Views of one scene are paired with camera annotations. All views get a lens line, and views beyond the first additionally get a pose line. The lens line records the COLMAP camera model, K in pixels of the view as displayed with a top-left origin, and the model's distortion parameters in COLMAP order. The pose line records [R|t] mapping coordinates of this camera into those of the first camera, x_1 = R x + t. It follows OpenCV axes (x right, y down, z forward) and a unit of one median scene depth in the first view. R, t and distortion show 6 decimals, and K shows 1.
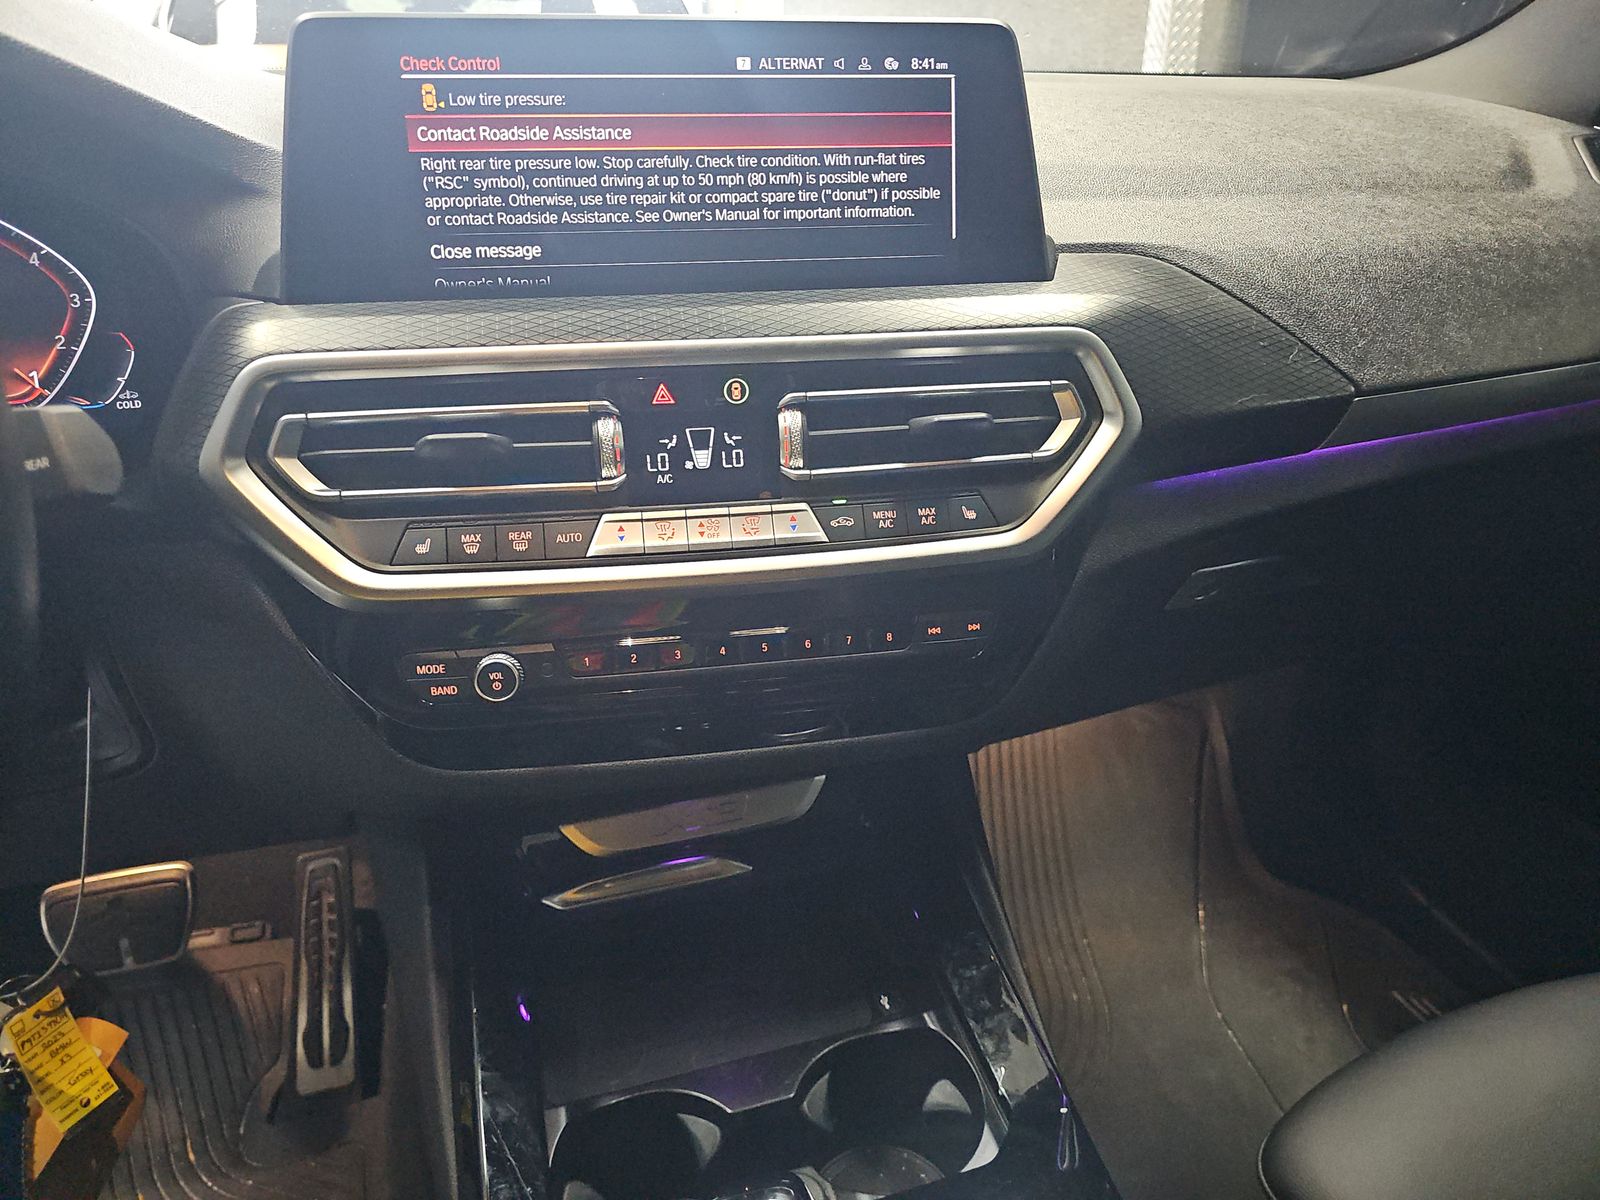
lens RADIAL K [[1053.5, 0, 806.2], [0, 1053.5, 599.7], [0, 0, 1]] dist [0.024485, -0.022935]
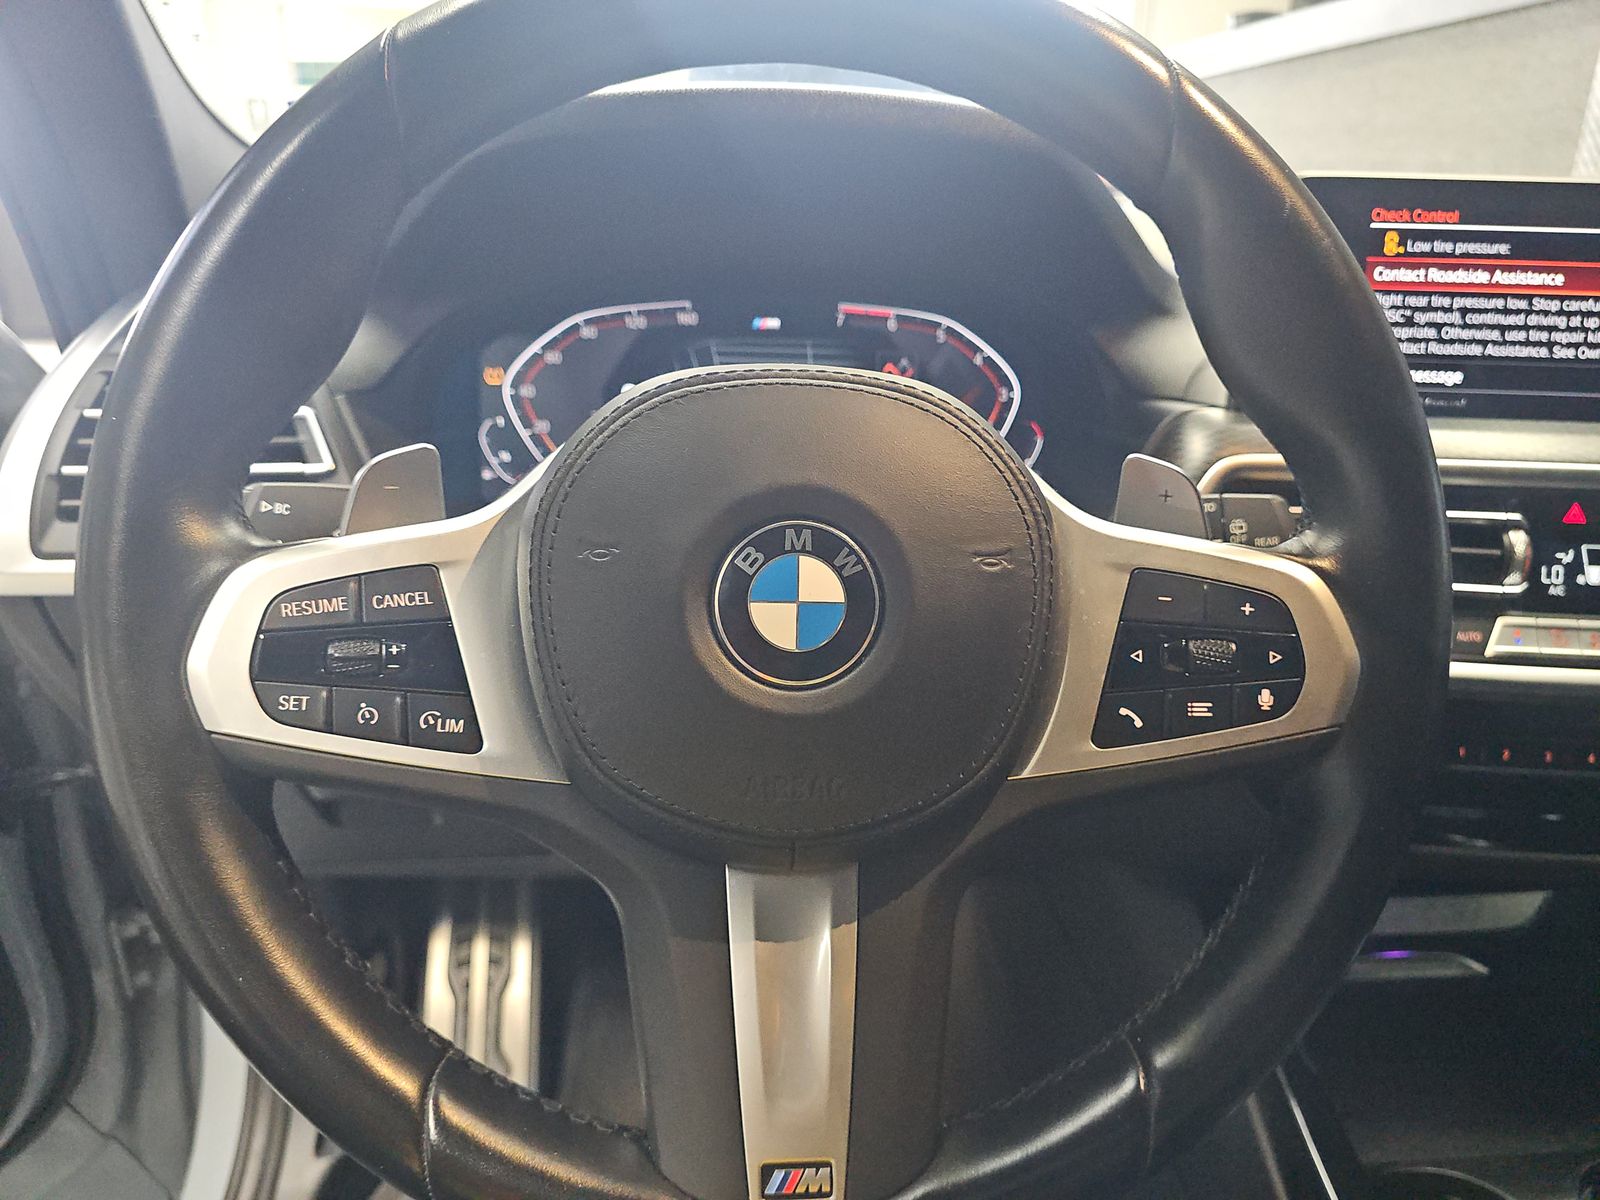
lens RADIAL K [[1053.5, 0, 805.9], [0, 1053.5, 600.1], [0, 0, 1]] dist [0.024485, -0.022935]
pose [[0.976865, 0.100253, -0.188905, -0.692768], [-0.118334, 0.989158, -0.086973, 0.080595], [0.178137, 0.107315, 0.978136, -0.189105]]
